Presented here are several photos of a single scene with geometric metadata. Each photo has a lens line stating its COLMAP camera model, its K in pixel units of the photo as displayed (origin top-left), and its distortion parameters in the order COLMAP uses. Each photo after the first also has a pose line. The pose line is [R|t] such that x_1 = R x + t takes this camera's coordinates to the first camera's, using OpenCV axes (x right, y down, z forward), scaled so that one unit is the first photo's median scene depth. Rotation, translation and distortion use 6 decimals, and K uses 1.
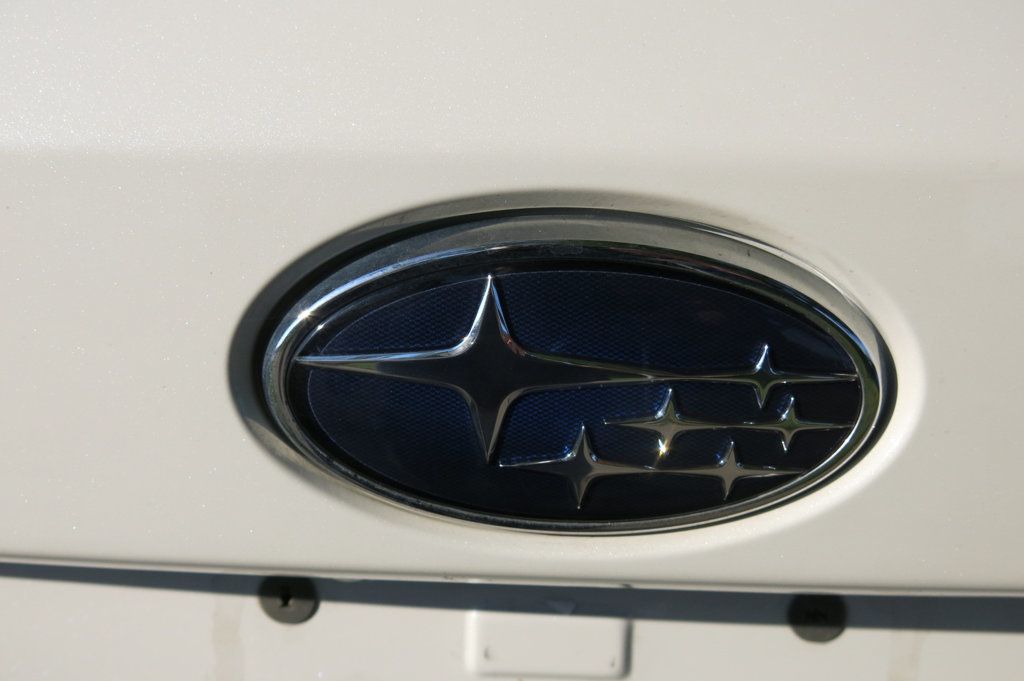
lens RADIAL K [[847.4, 0, 522.0], [0, 847.4, 344.0], [0, 0, 1]] dist [-0.030607, 0.001436]
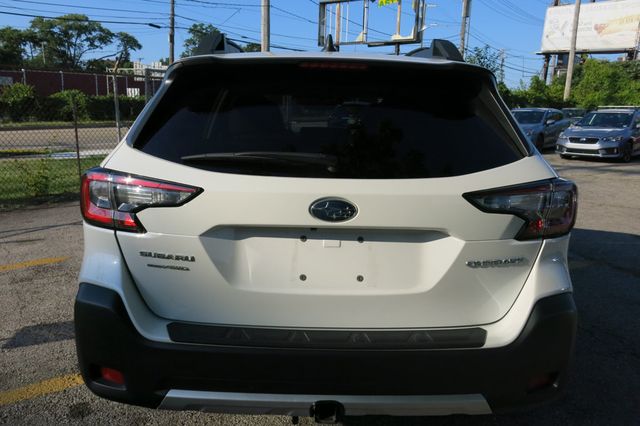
lens RADIAL K [[529.6, 0, 326.3], [0, 529.6, 215.2], [0, 0, 1]] dist [-0.030607, 0.001436]
pose [[0.998894, -0.012766, 0.045254, -0.437373], [0.017223, 0.994888, -0.099501, 0.956807], [-0.043752, 0.100170, 0.994008, -7.322308]]
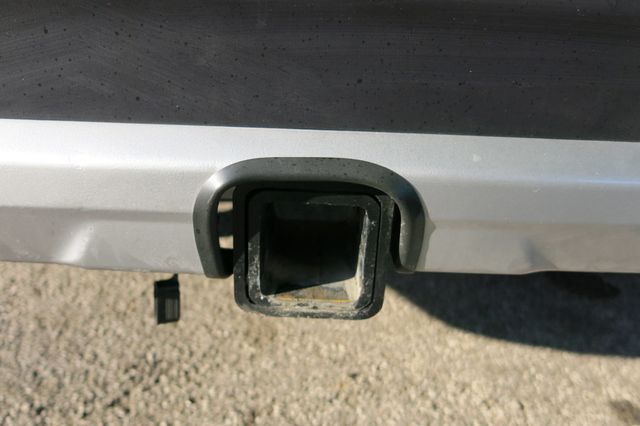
lens RADIAL K [[545.2, 0, 320.0], [0, 545.2, 213.0], [0, 0, 1]] dist [-0.035284, 0.009919]
pose [[0.999317, -0.005386, 0.036571, -0.090680], [0.003763, 0.999010, 0.044322, 3.236325], [-0.036774, -0.044155, 0.998348, 0.462793]]
